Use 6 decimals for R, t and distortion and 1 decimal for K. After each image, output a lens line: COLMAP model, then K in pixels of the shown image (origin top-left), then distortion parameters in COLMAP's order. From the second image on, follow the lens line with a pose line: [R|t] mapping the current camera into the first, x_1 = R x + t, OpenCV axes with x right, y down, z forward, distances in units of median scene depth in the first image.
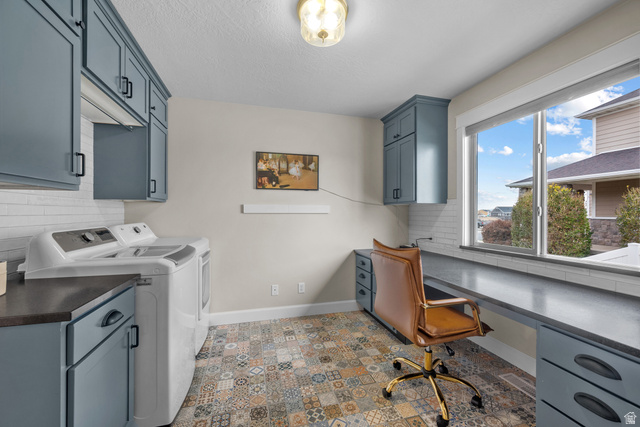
lens RADIAL K [[258.8, 0, 319.9], [0, 258.8, 212.6], [0, 0, 1]] dist [-0.001032, 0.000619]
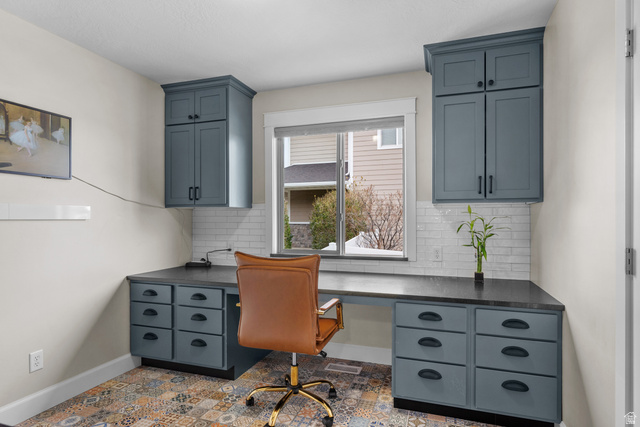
lens RADIAL K [[358.7, 0, 321.1], [0, 358.7, 216.5], [0, 0, 1]] dist [-0.001564, 0.000954]
pose [[0.562286, 0.003658, 0.826935, -0.357023], [-0.000072, 0.999990, -0.004375, -0.001212], [-0.826943, 0.002400, 0.562281, 0.106232]]
